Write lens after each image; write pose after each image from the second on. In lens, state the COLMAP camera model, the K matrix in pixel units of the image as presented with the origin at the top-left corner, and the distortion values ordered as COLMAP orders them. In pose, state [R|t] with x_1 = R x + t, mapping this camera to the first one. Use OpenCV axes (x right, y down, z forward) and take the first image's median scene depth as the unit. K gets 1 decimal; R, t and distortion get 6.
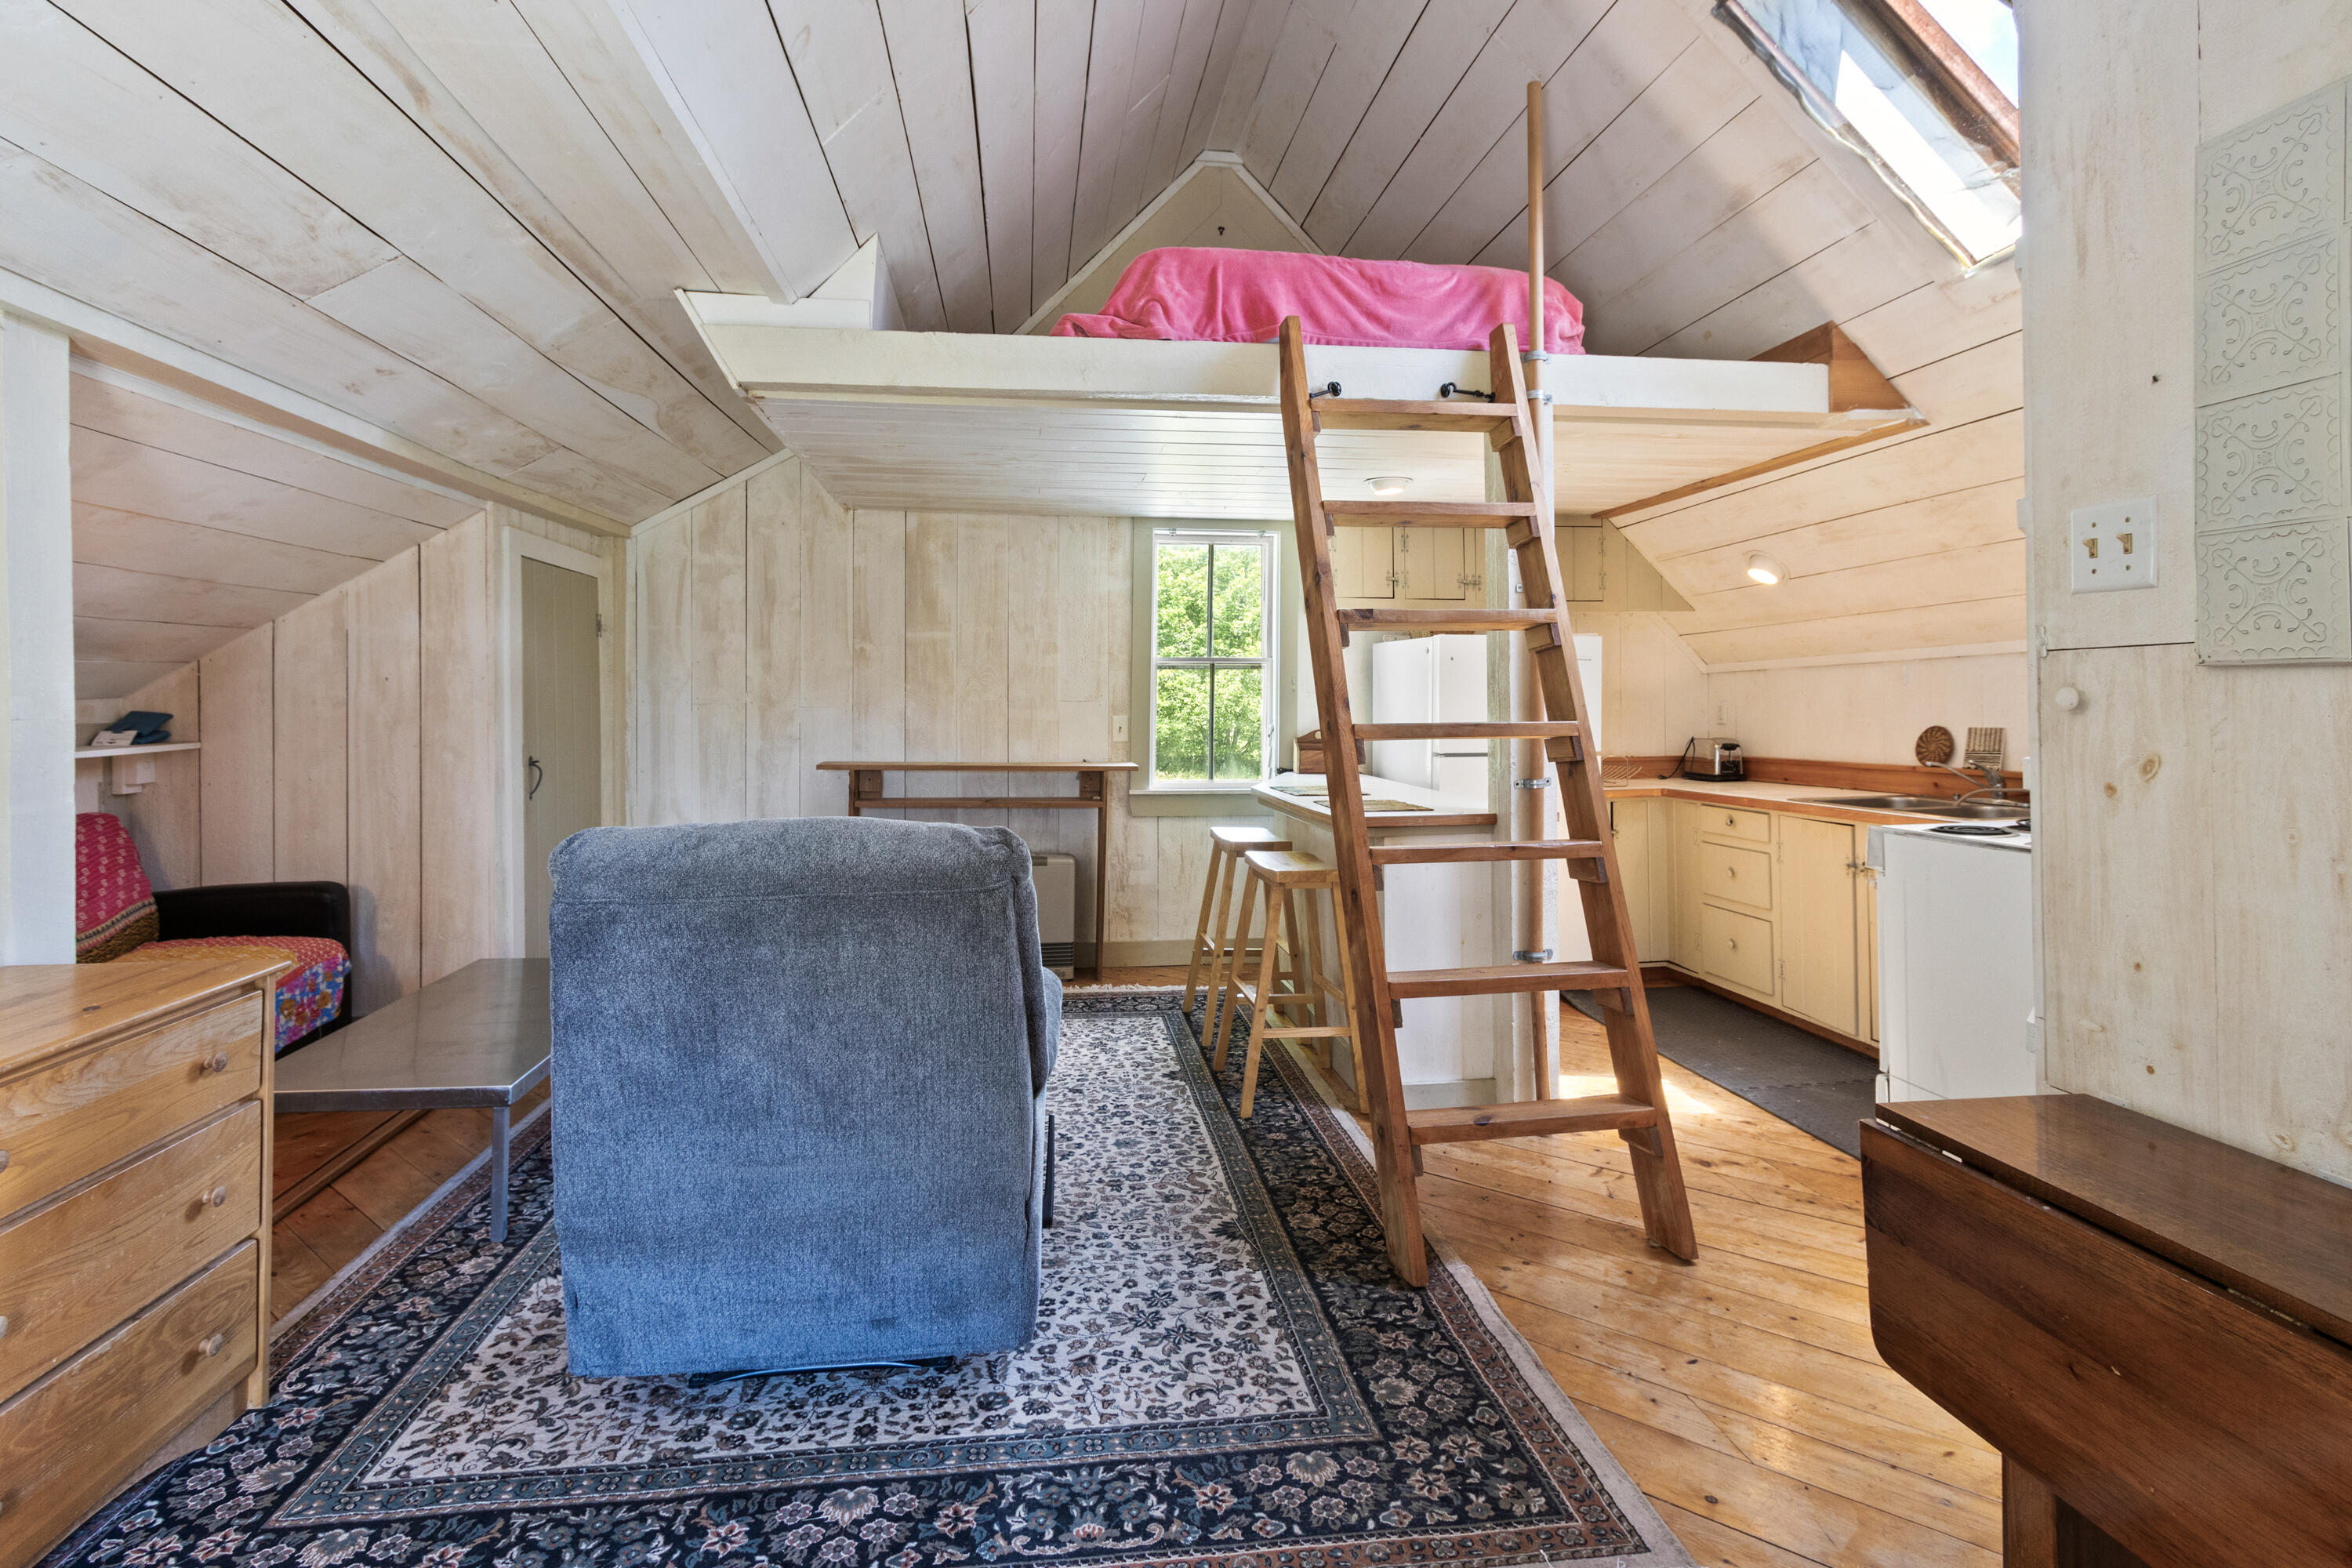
lens RADIAL K [[1089.3, 0, 1181.4], [0, 1089.3, 729.1], [0, 0, 1]] dist [0.003115, 0.000386]
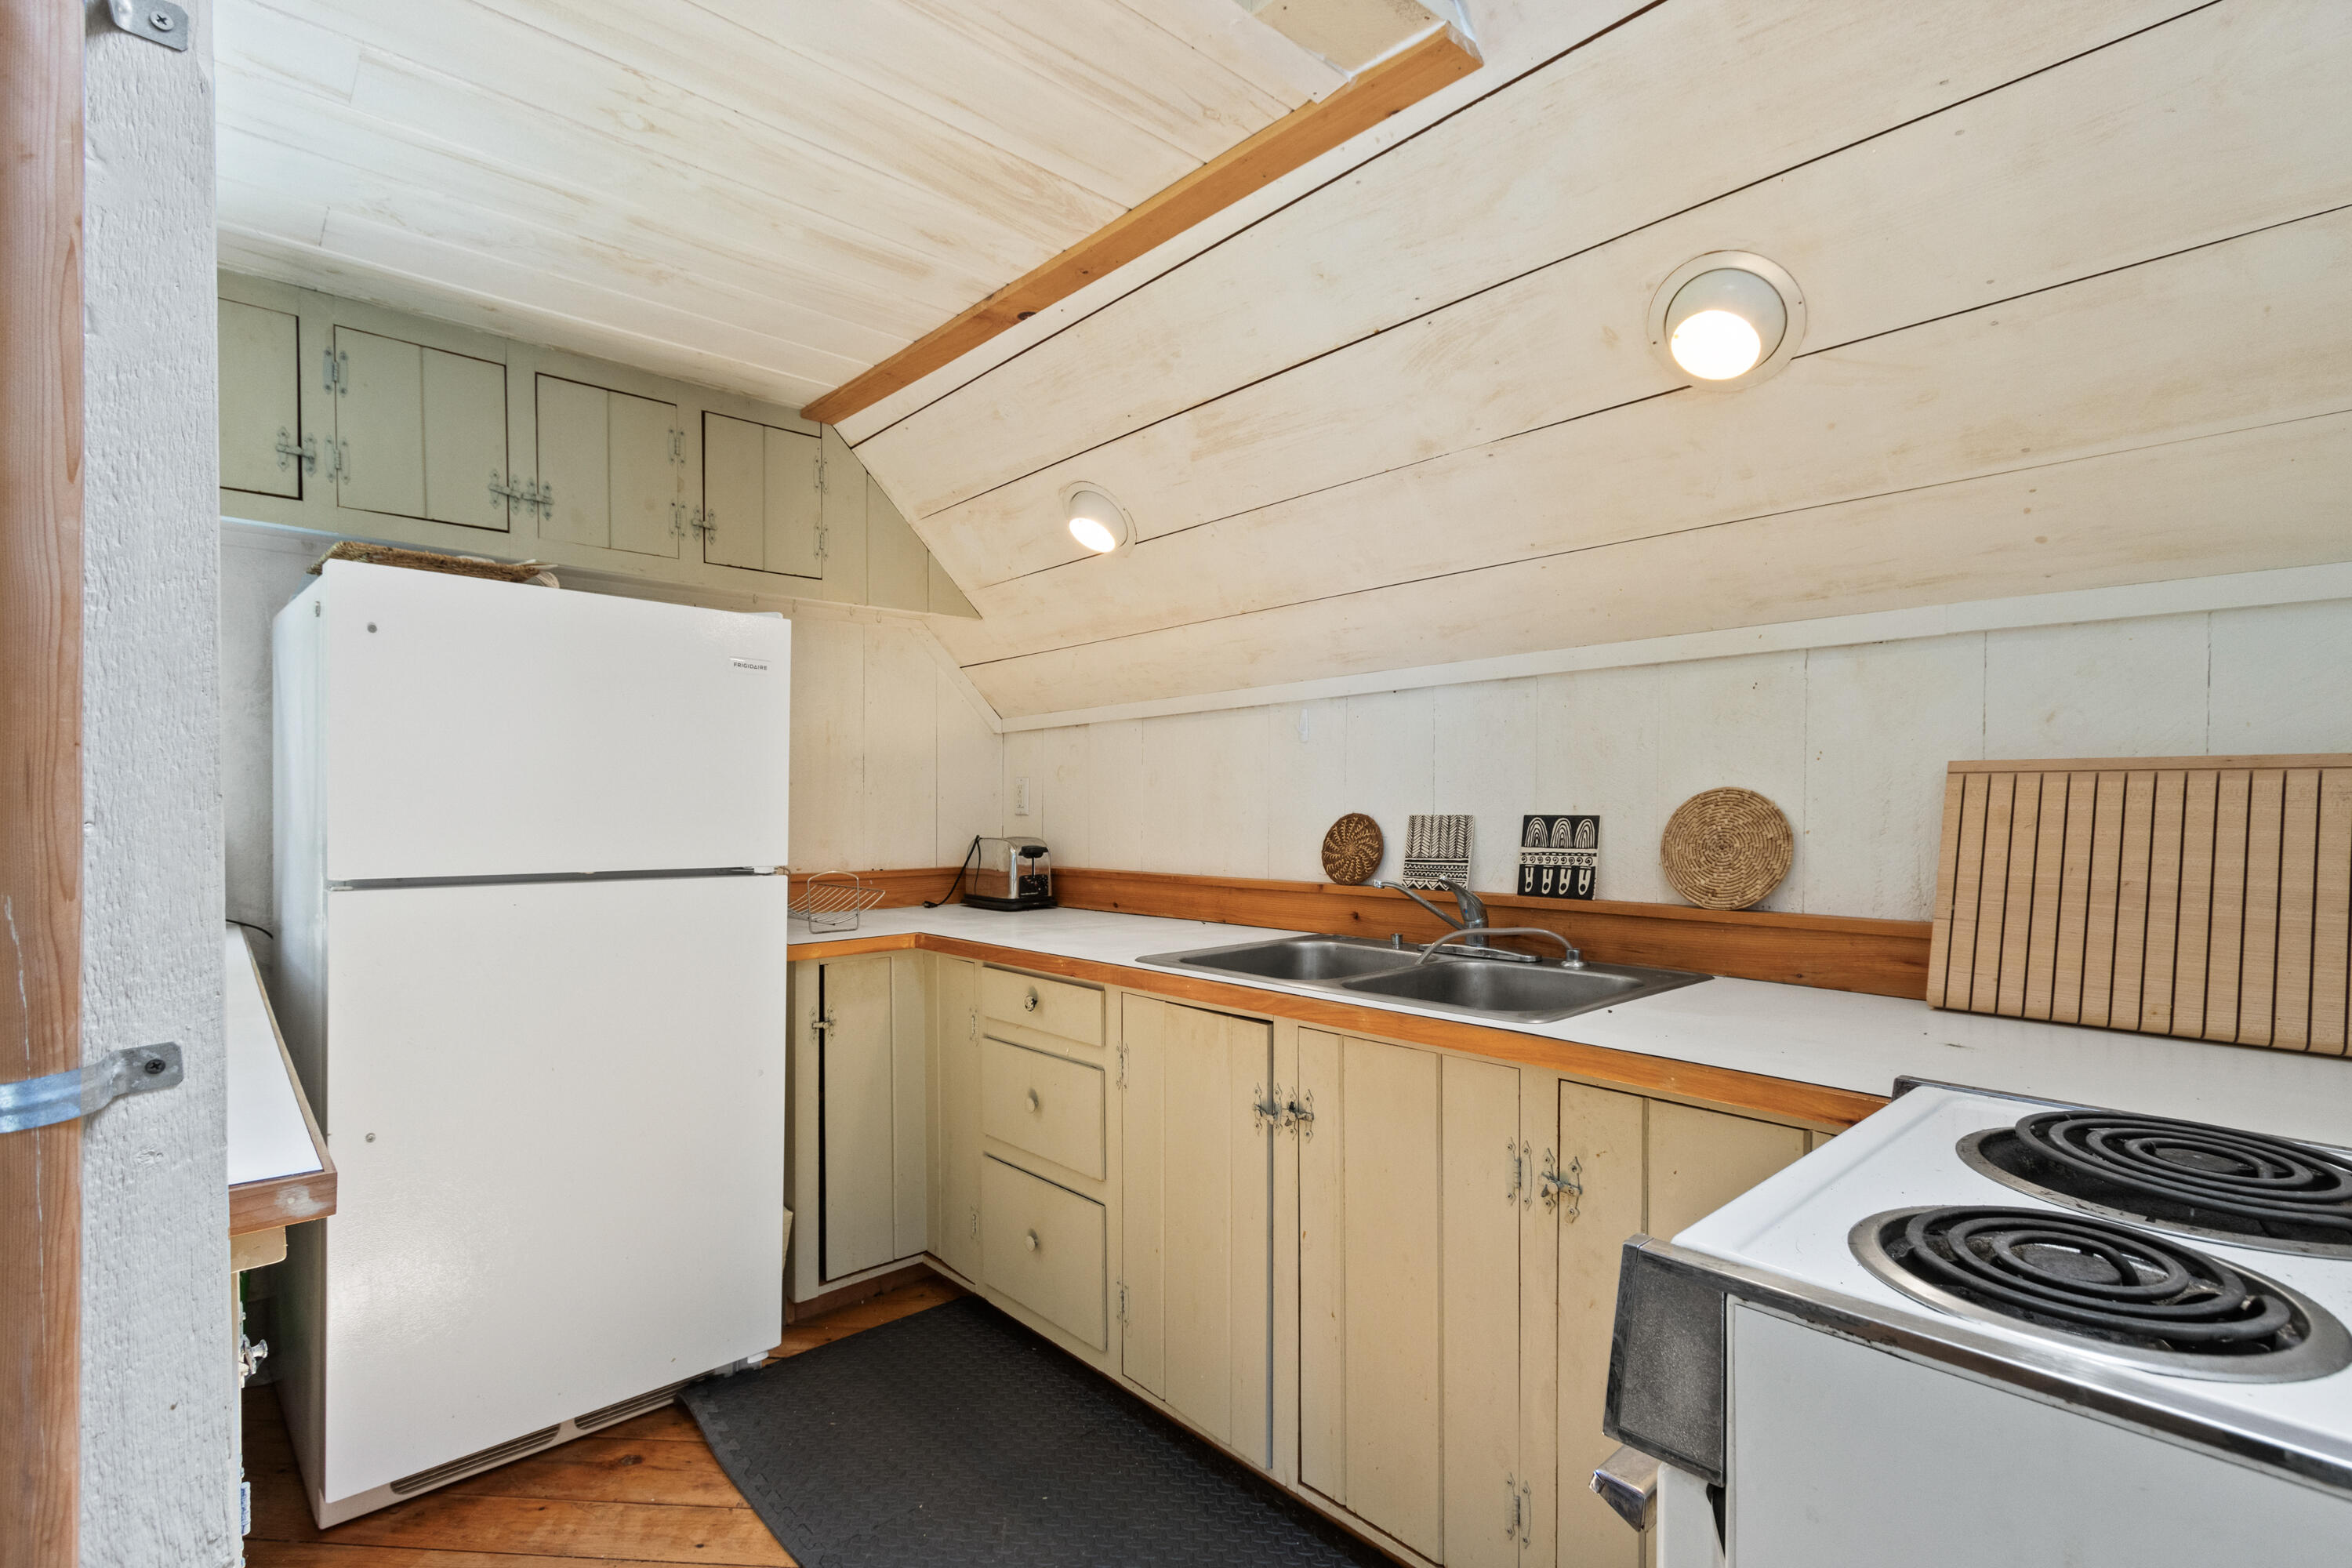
lens RADIAL K [[1089.3, 0, 1181.4], [0, 1089.3, 729.1], [0, 0, 1]] dist [0.003115, 0.000386]
pose [[0.823963, 0.051372, 0.564310, 0.245810], [0.001182, 0.995724, -0.092371, 0.004957], [-0.566642, 0.076778, 0.820379, 0.491115]]
